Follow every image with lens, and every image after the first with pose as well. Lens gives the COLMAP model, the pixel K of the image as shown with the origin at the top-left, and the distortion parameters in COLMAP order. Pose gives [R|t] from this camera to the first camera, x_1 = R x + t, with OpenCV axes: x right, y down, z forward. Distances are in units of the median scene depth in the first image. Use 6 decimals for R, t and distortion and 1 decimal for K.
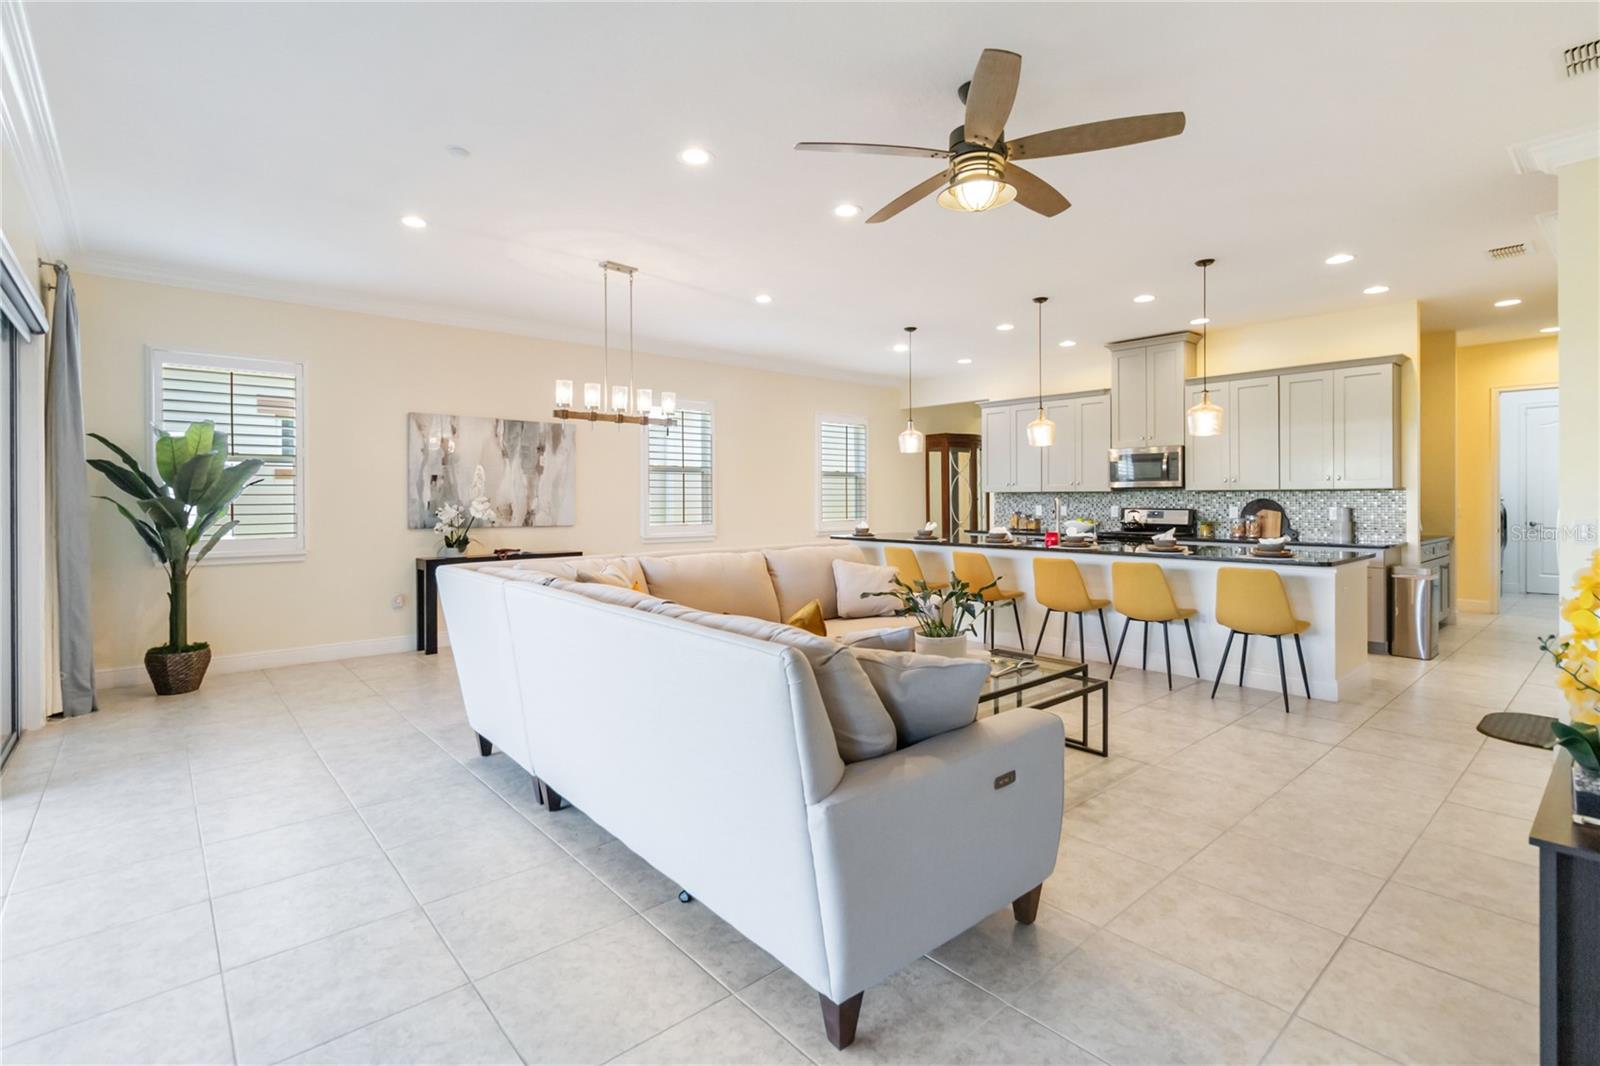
lens RADIAL K [[750.7, 0, 798.9], [0, 750.7, 498.0], [0, 0, 1]] dist [-0.000141, -0.000054]
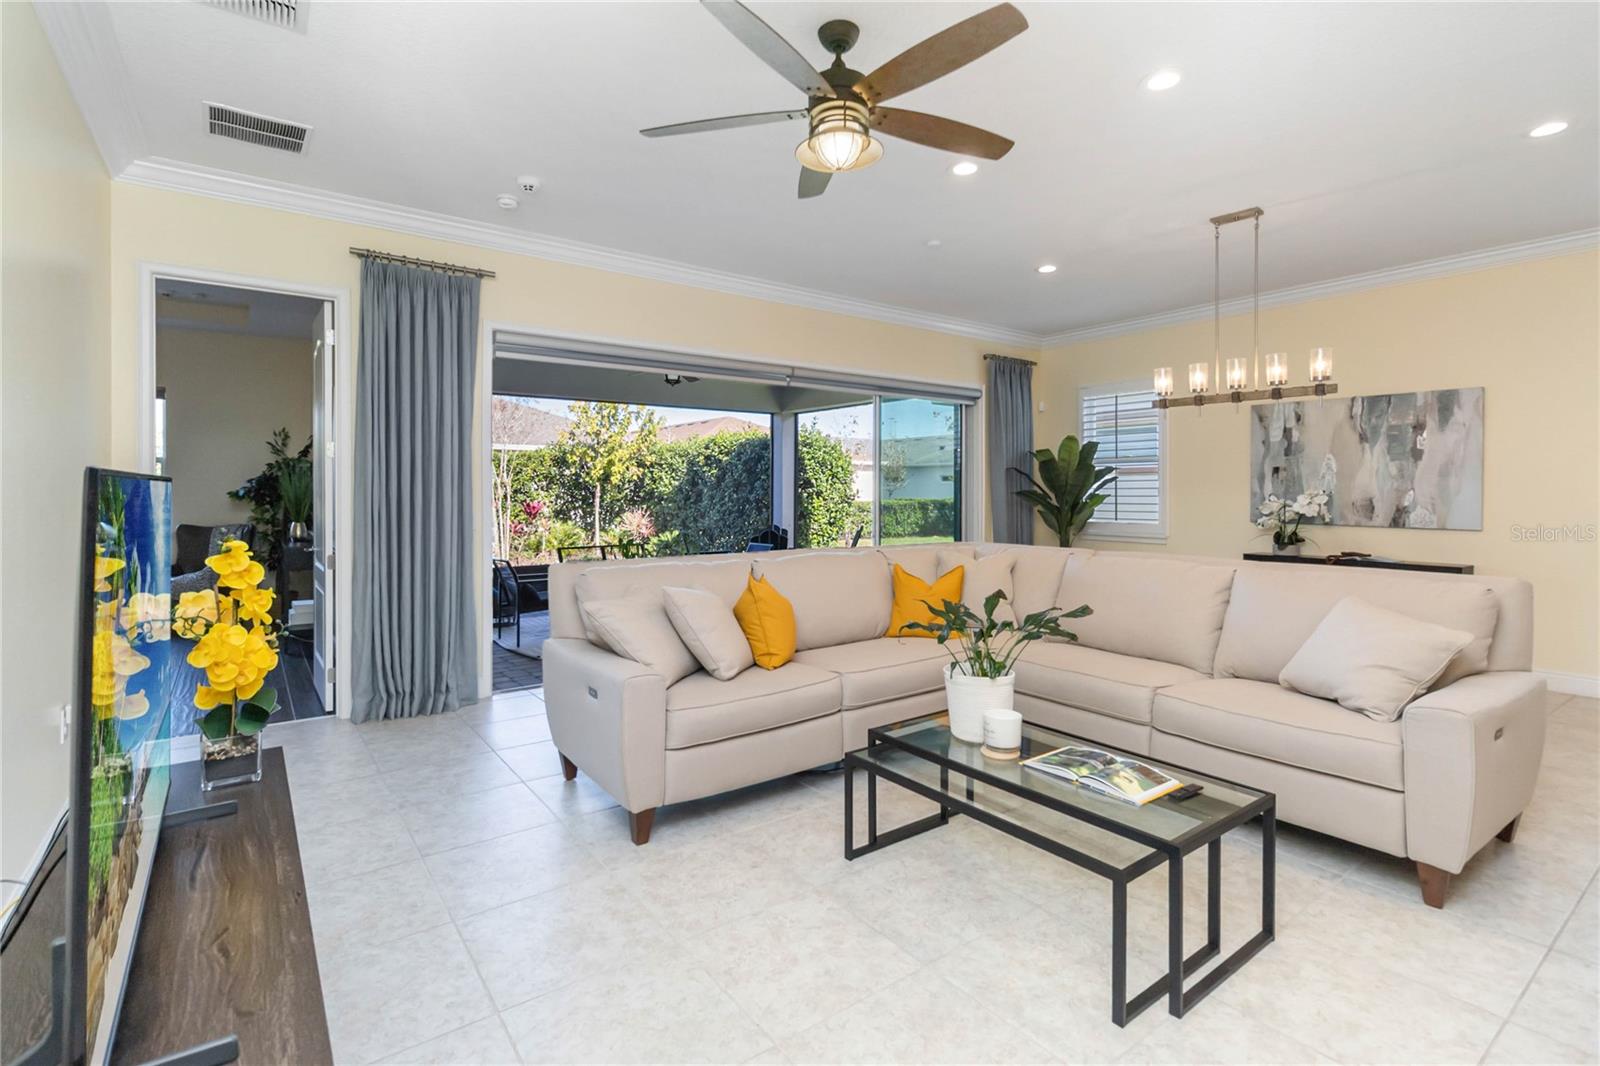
lens RADIAL K [[750.7, 0, 798.9], [0, 750.7, 498.0], [0, 0, 1]] dist [-0.000141, -0.000054]
pose [[-0.082676, 0.009267, -0.996533, 1.621486], [0.002352, 0.999956, 0.009104, -0.004987], [0.996574, -0.001591, -0.082694, 1.480443]]
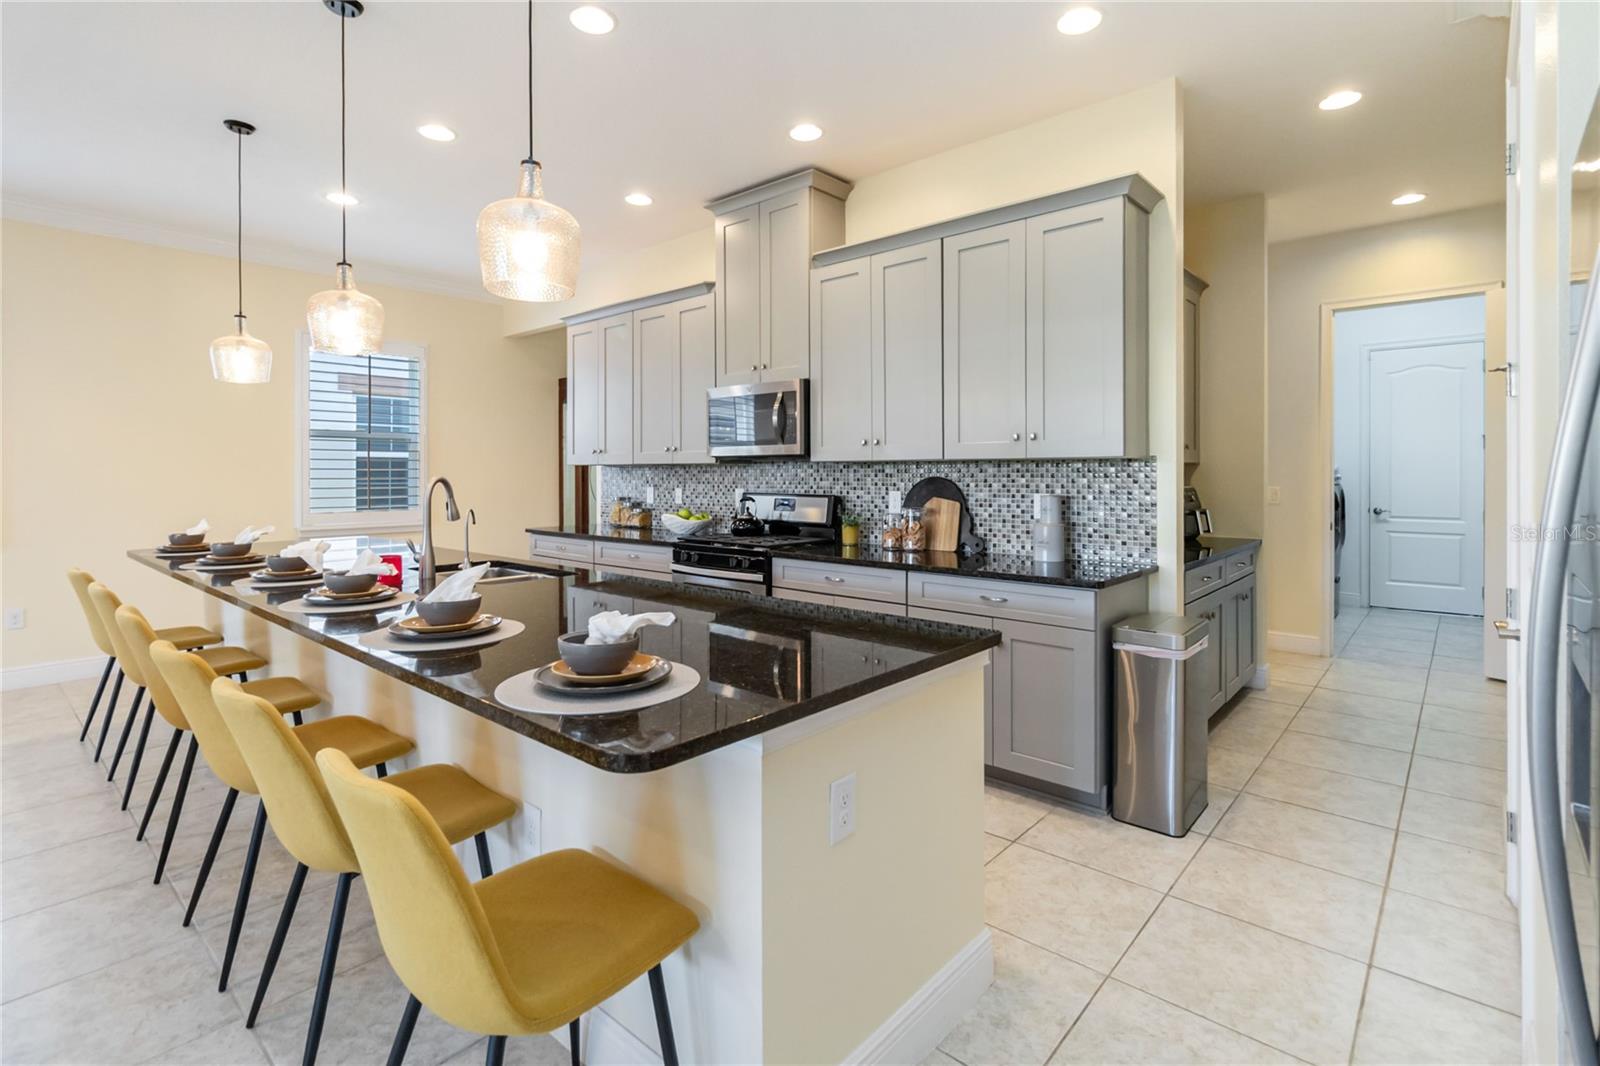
lens RADIAL K [[788.2, 0, 795.7], [0, 788.2, 470.6], [0, 0, 1]] dist [0.001894, 0.000211]
pose [[0.989901, 0.000434, 0.141761, 0.399370], [-0.000182, 0.999998, -0.001785, -0.002352], [-0.141761, 0.001741, 0.989899, 0.413976]]
